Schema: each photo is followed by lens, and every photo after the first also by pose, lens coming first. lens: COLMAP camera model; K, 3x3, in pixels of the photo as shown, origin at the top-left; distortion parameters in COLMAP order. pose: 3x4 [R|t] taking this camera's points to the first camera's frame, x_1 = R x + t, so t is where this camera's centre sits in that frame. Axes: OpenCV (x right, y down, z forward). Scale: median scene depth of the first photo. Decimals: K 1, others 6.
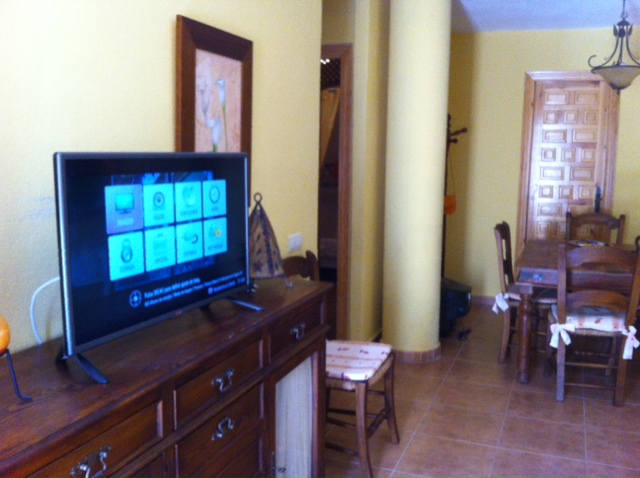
lens RADIAL K [[641.0, 0, 320.0], [0, 641.0, 239.0], [0, 0, 1]] dist [0.012103, 0.016889]
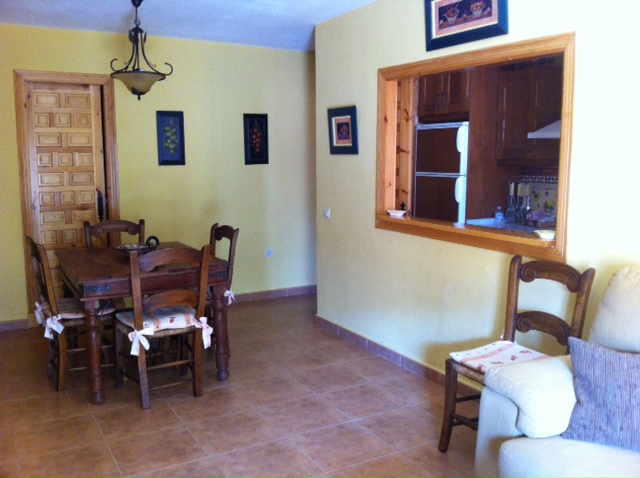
lens RADIAL K [[644.2, 0, 320.0], [0, 644.2, 239.0], [0, 0, 1]] dist [0.089047, -0.000299]
pose [[0.692934, -0.120913, 0.710790, -0.112993], [0.126678, 0.990919, 0.045069, -0.015935], [-0.709785, 0.058811, 0.701959, 0.087552]]
